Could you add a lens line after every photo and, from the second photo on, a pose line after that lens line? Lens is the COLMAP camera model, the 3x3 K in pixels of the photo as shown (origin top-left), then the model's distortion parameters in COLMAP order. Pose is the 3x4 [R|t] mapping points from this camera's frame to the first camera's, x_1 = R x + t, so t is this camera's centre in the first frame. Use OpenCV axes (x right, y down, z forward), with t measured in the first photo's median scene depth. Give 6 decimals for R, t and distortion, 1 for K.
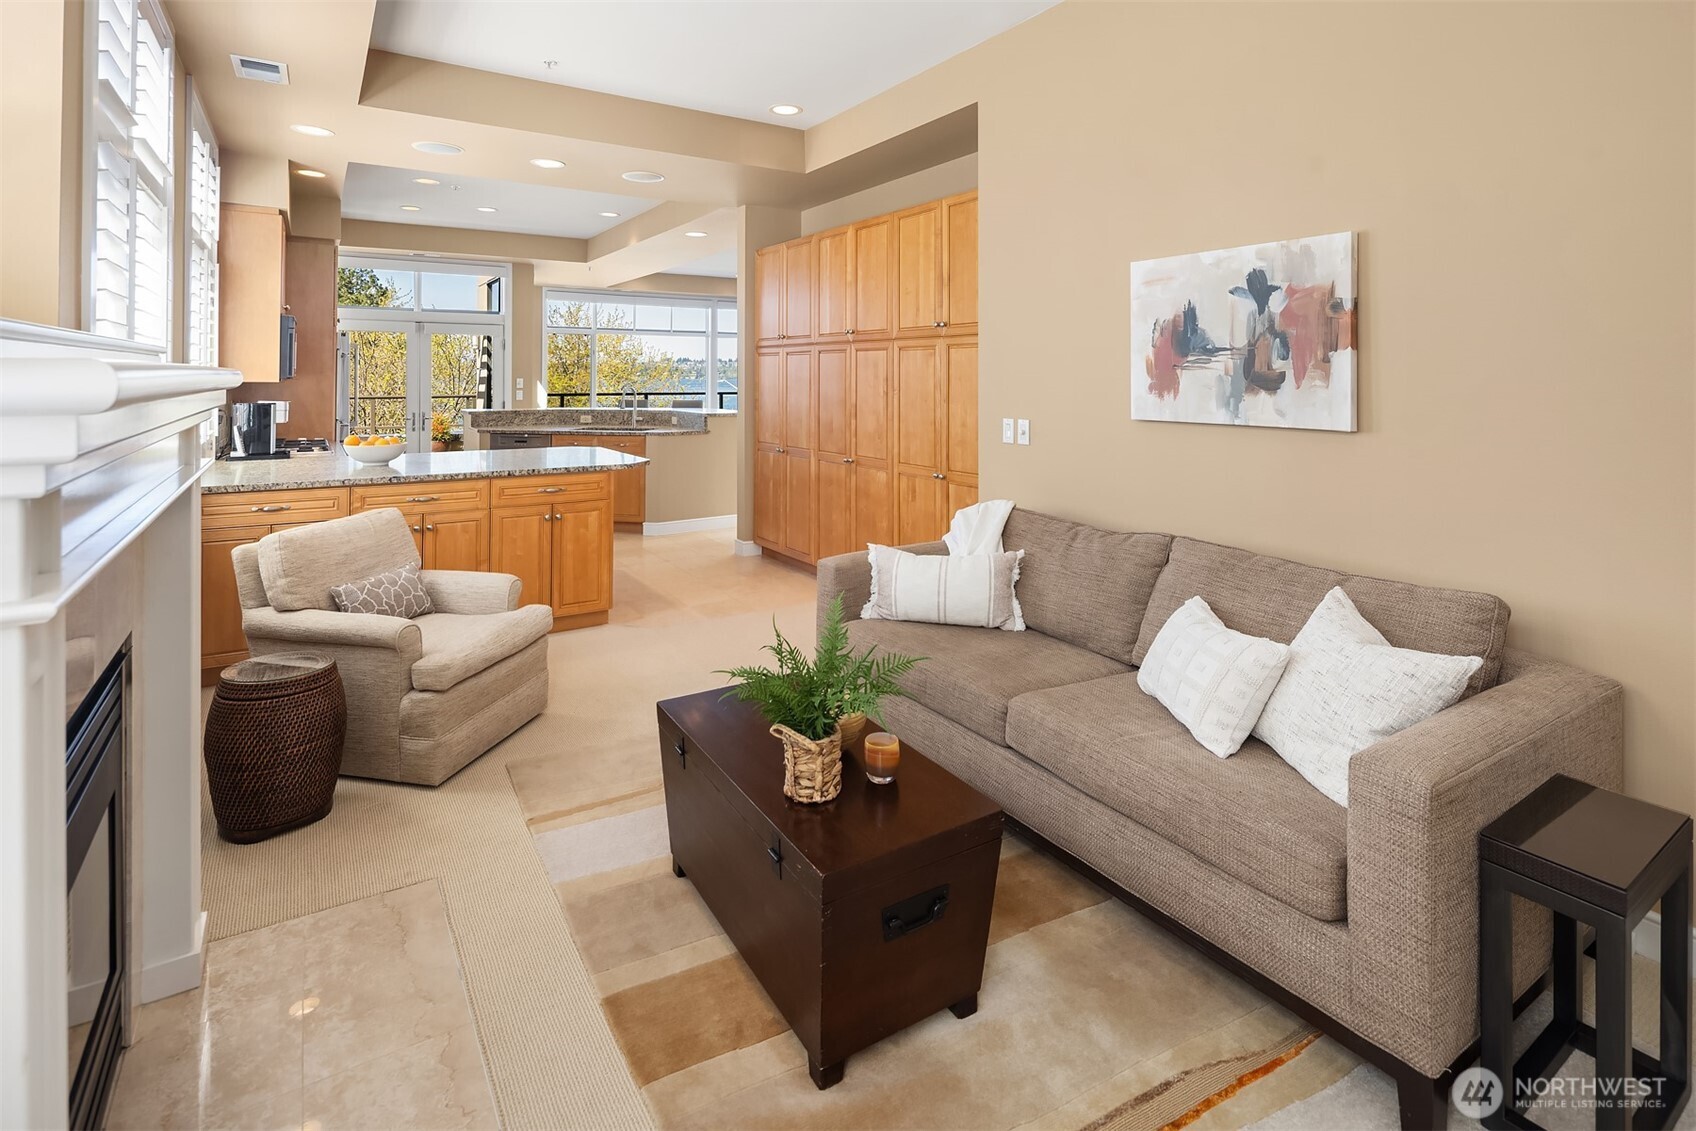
lens RADIAL K [[829.9, 0, 854.8], [0, 829.9, 369.2], [0, 0, 1]] dist [0.008949, -0.005358]
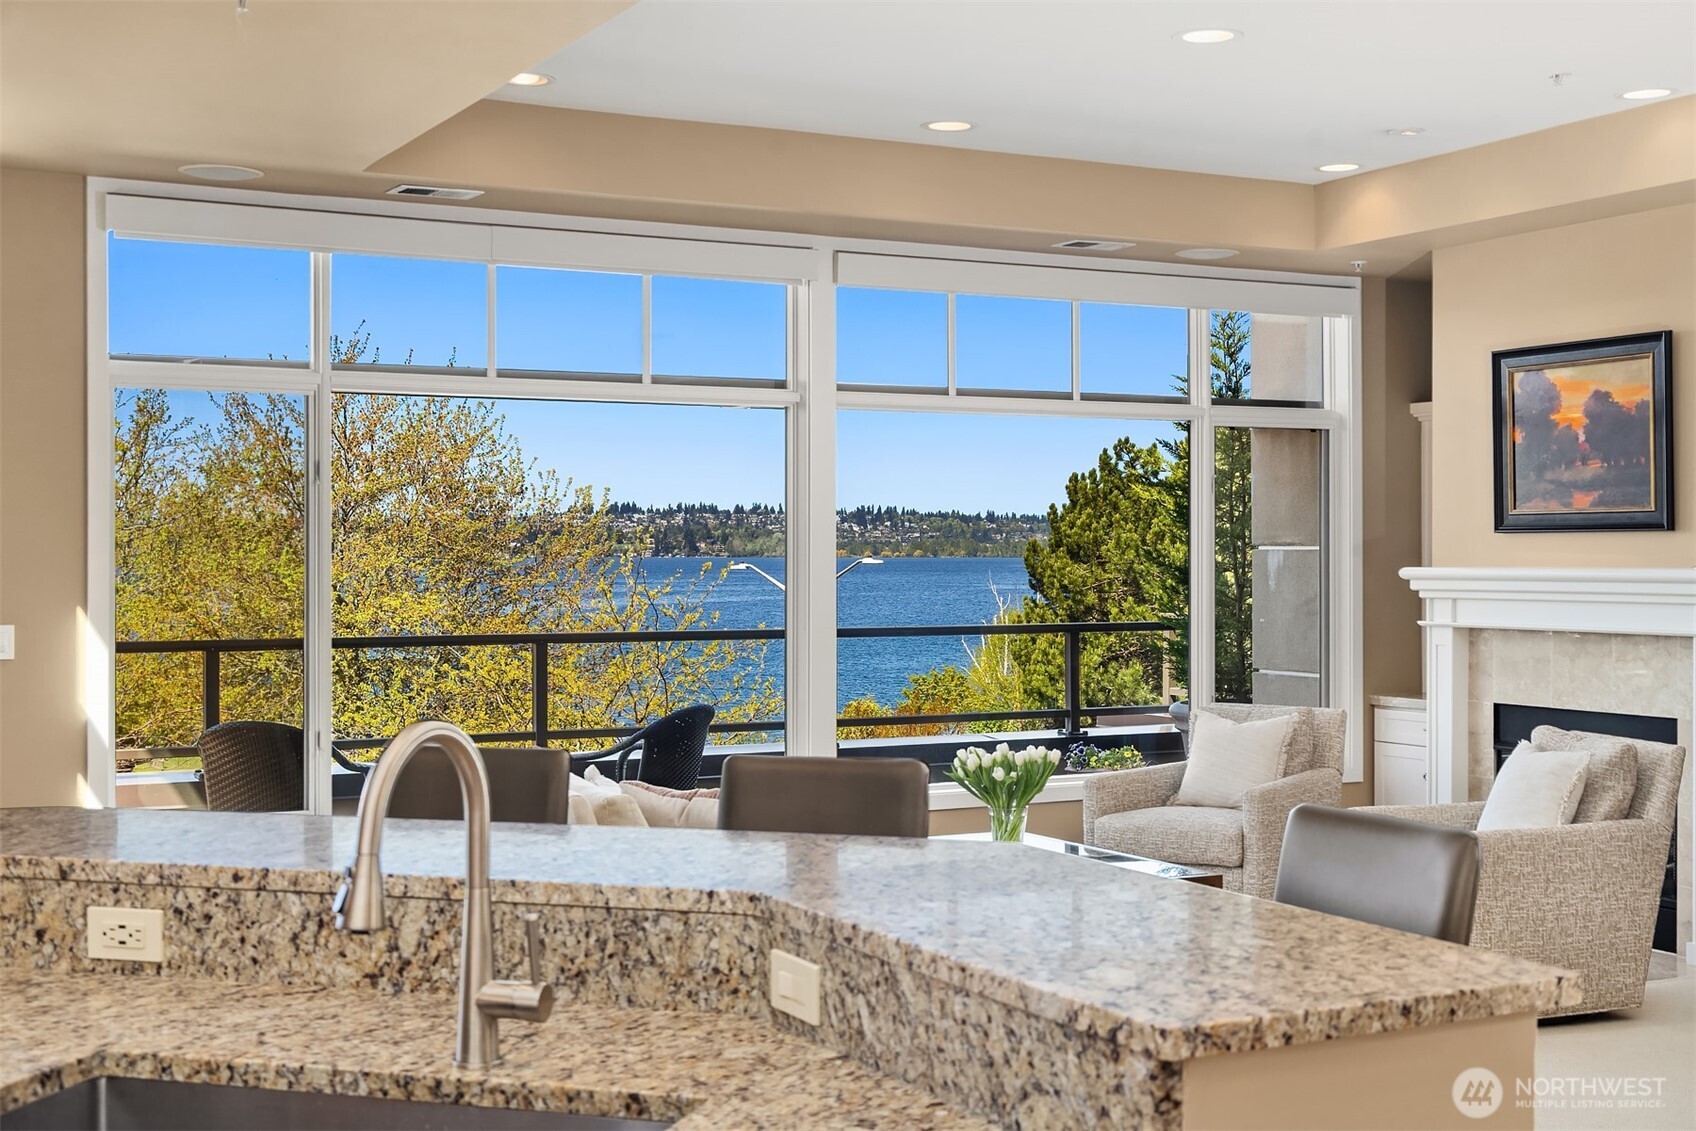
lens RADIAL K [[2107.6, 0, 836.6], [0, 2107.6, 571.7], [0, 0, 1]] dist [0.006742, 0.000000]
pose [[0.994702, -0.000874, -0.102793, -0.258052], [0.002868, 0.999810, 0.019256, -0.007508], [0.102756, -0.019449, 0.994516, 0.997590]]
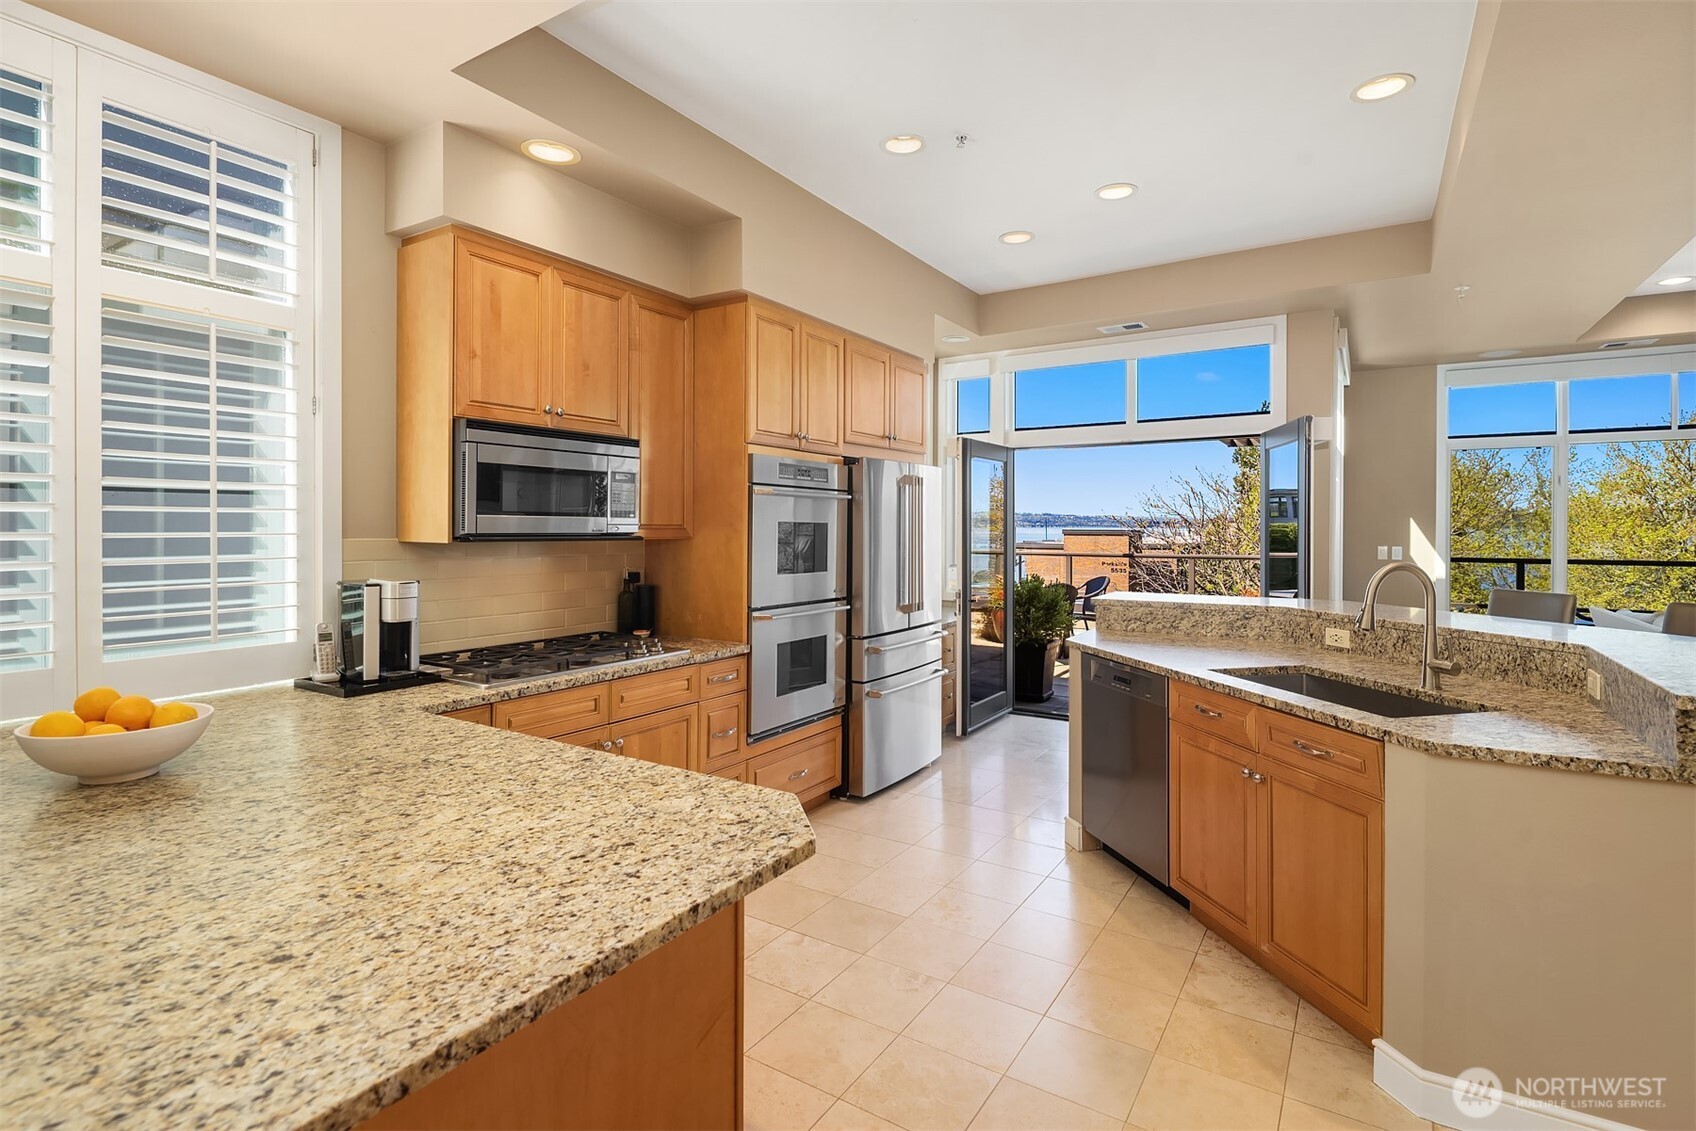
lens RADIAL K [[829.9, 0, 850.5], [0, 829.9, 515.7], [0, 0, 1]] dist [0.008949, -0.005358]
pose [[0.414756, -0.011840, -0.909856, -0.084398], [0.008405, 0.999923, -0.009181, 0.004249], [0.909894, -0.003839, 0.414823, 0.921376]]
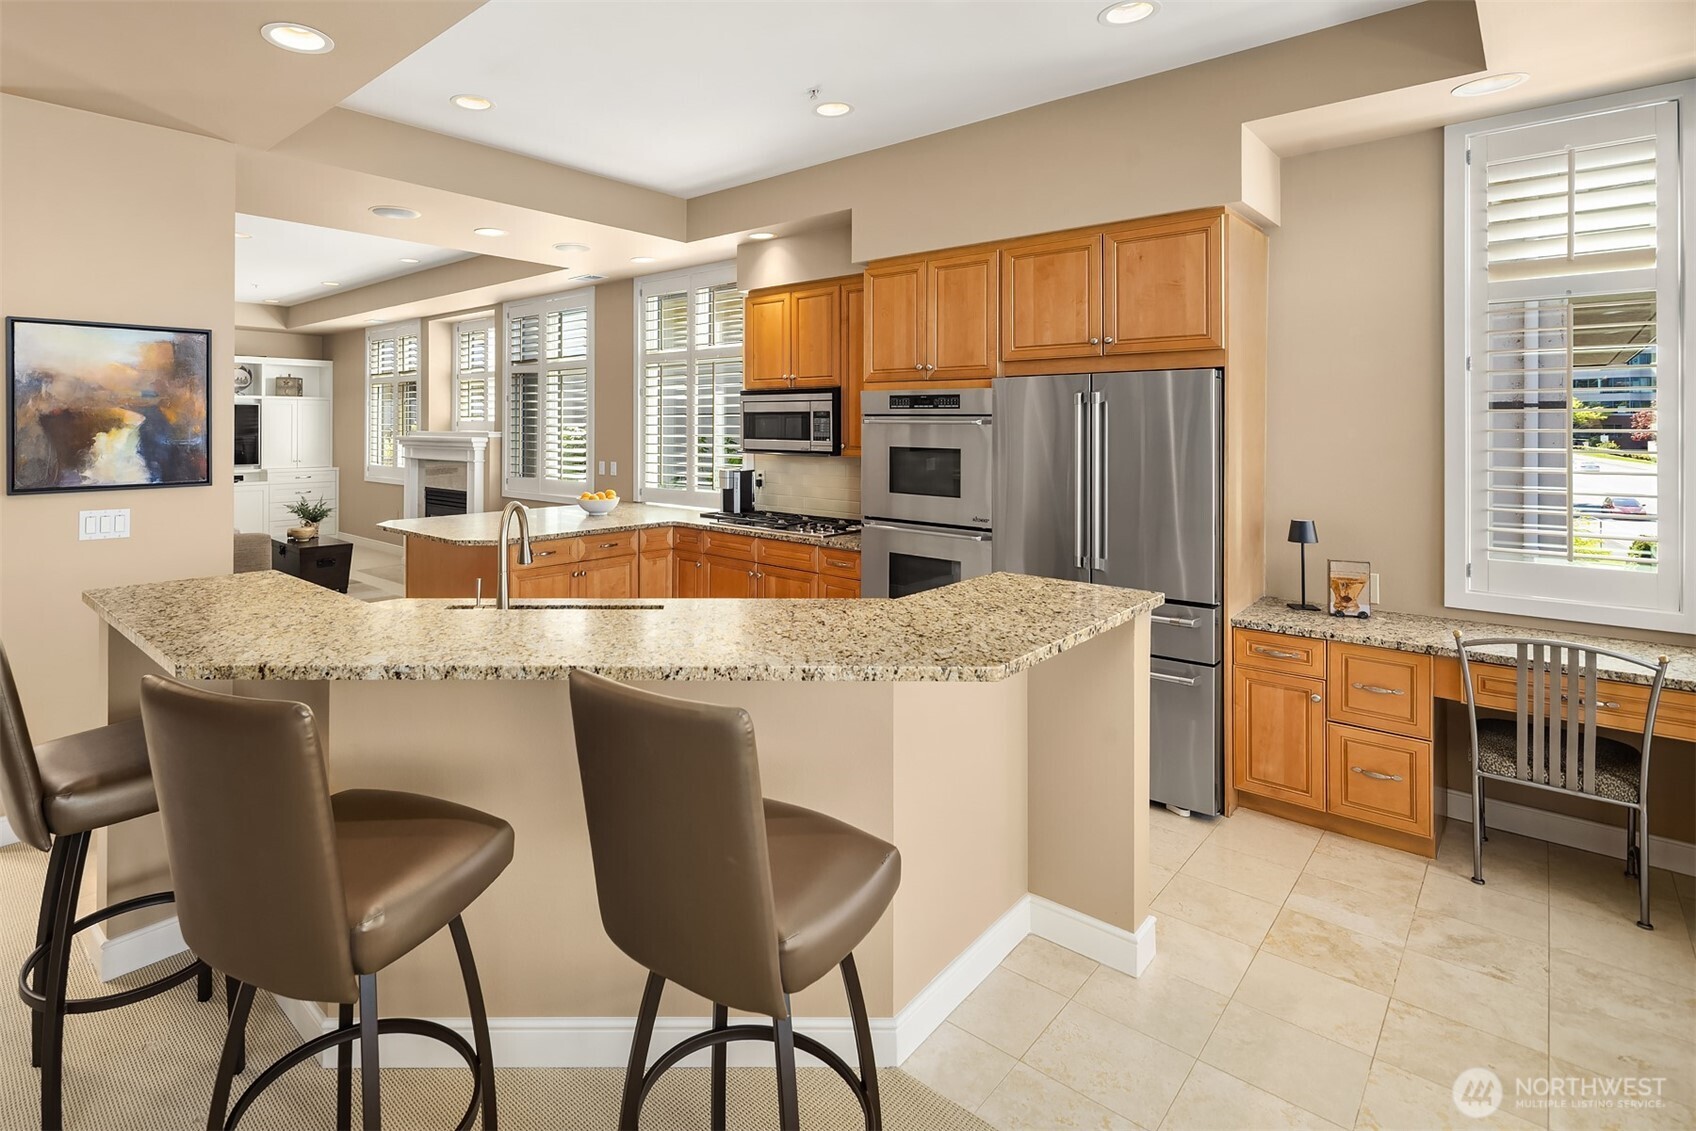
lens RADIAL K [[829.9, 0, 721.7], [0, 829.9, 425.6], [0, 0, 1]] dist [0.008949, -0.005358]
pose [[-0.979632, -0.004096, -0.200762, -0.401674], [-0.002528, 0.999964, -0.008067, -0.010205], [0.200788, -0.007395, -0.979607, 1.854382]]
